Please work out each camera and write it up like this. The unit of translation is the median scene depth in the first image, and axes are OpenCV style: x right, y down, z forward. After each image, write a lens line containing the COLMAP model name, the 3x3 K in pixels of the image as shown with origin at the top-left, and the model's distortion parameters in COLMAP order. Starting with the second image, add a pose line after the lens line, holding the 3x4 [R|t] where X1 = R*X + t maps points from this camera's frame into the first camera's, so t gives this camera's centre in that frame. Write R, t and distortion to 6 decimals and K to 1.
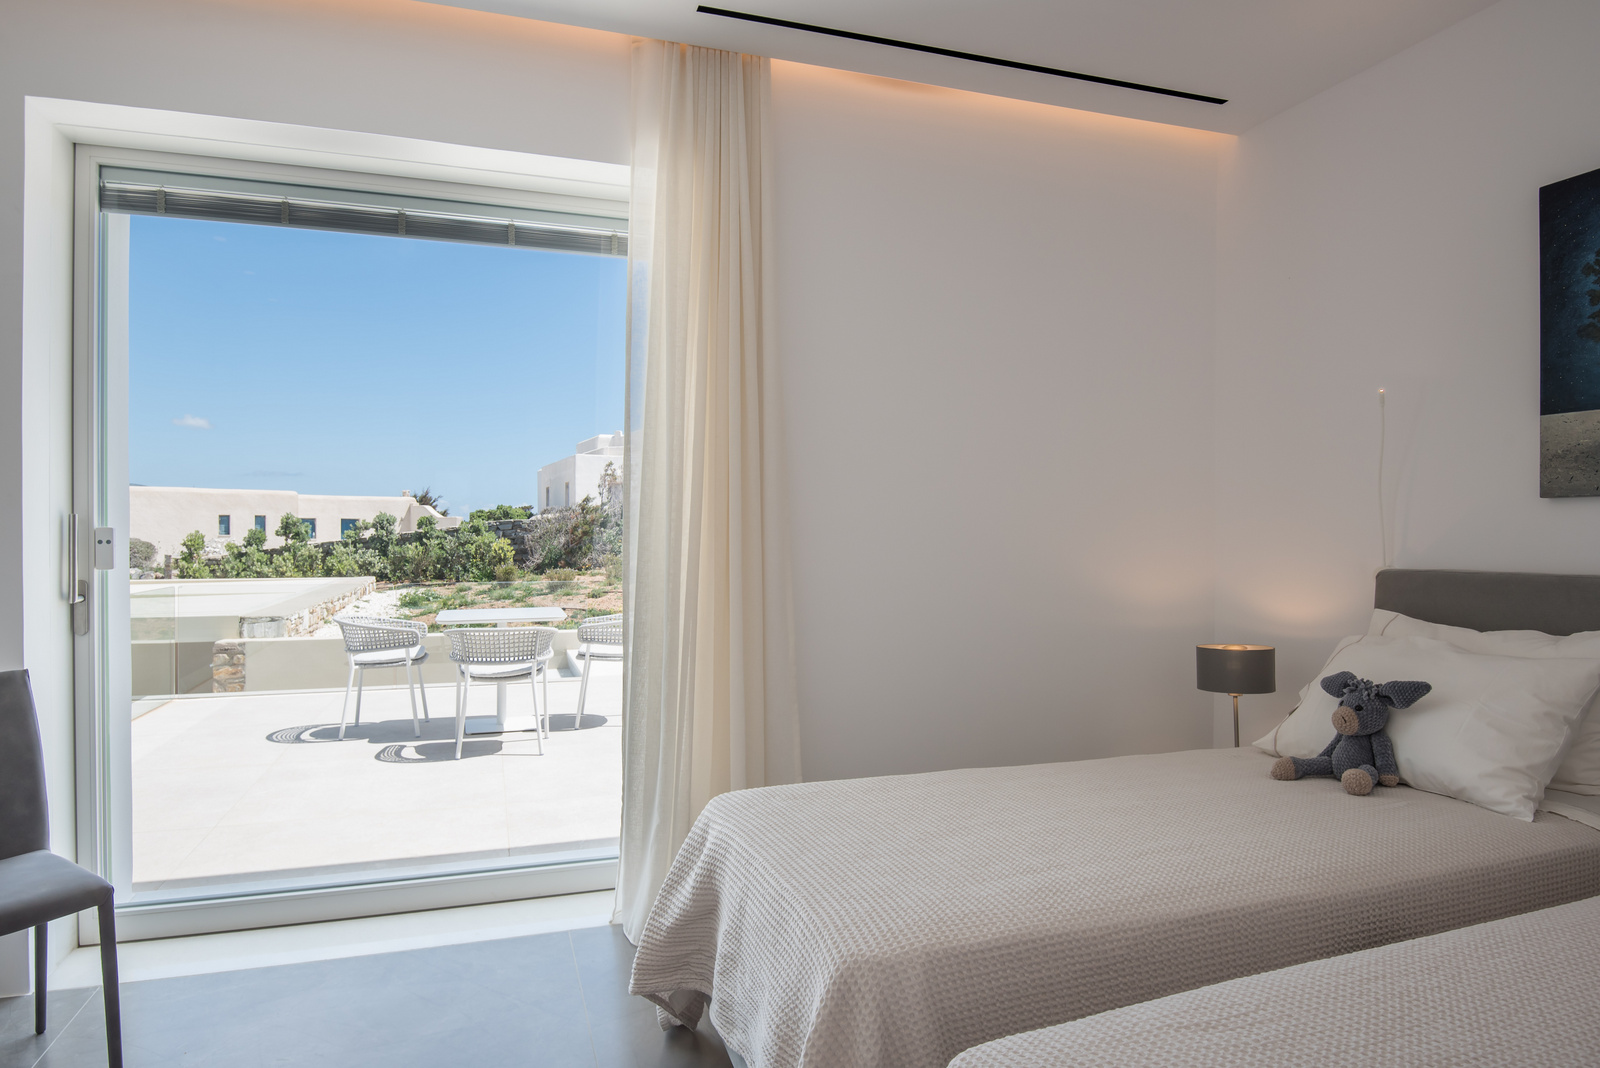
lens RADIAL K [[998.0, 0, 800.0], [0, 998.0, 534.0], [0, 0, 1]] dist [0.001892, 0.001034]
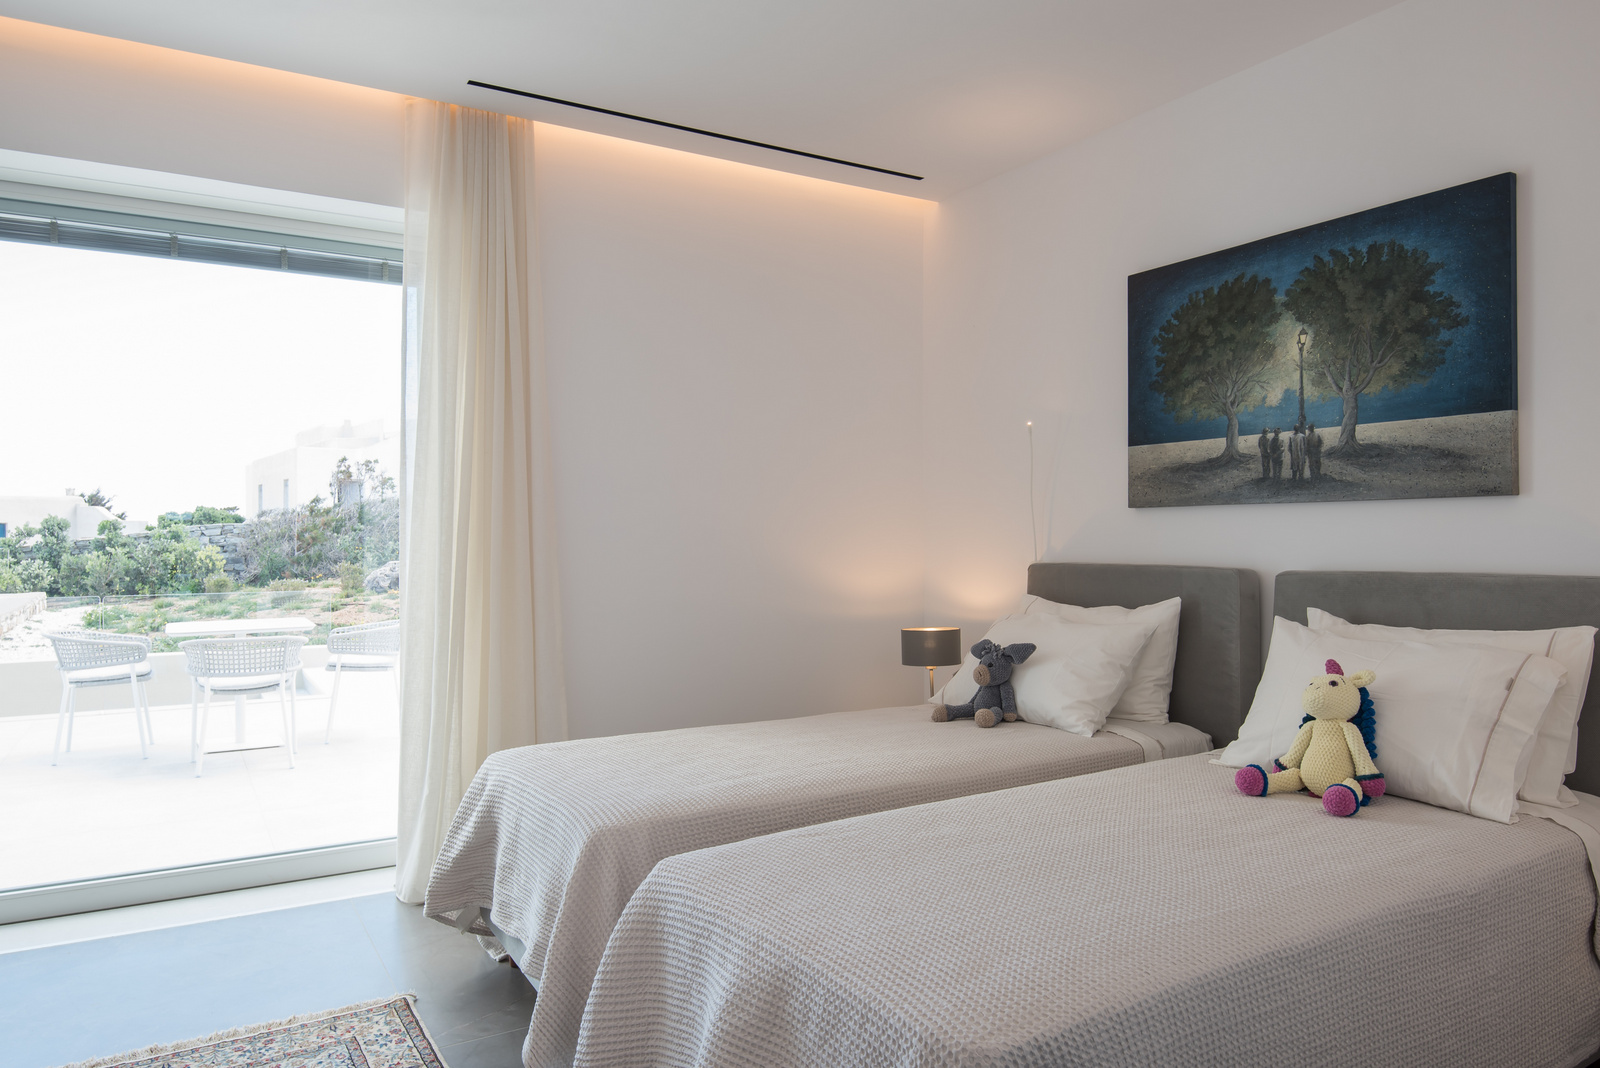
lens RADIAL K [[1063.2, 0, 806.2], [0, 1063.2, 540.3], [0, 0, 1]] dist [0.024510, -0.001926]
pose [[0.975833, -0.006257, 0.218427, 0.003489], [0.005728, 0.999979, 0.003051, 0.000308], [-0.218441, -0.001726, 0.975849, -0.200224]]
